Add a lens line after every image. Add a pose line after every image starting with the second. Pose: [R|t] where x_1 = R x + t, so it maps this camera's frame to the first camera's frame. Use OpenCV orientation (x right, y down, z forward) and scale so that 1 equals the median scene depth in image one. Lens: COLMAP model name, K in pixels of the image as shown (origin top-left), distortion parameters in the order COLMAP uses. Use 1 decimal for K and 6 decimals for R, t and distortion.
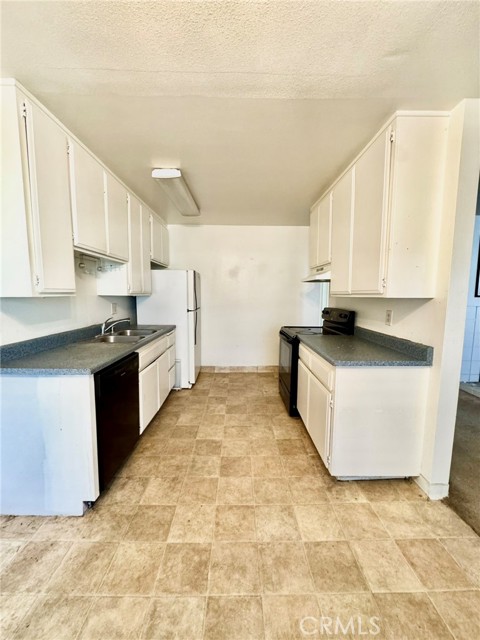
lens RADIAL K [[254.5, 0, 241.6], [0, 254.5, 320.0], [0, 0, 1]] dist [-0.004449, 0.000670]
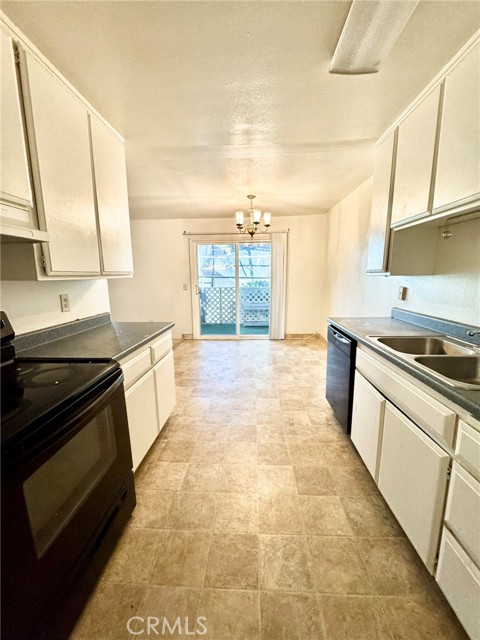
lens RADIAL K [[254.5, 0, 240.1], [0, 254.5, 320.2], [0, 0, 1]] dist [-0.004449, 0.000670]
pose [[-0.997604, -0.010123, 0.068445, -0.085173], [0.009327, 0.960535, 0.278004, -0.204437], [-0.068558, 0.277976, -0.958138, 1.965263]]
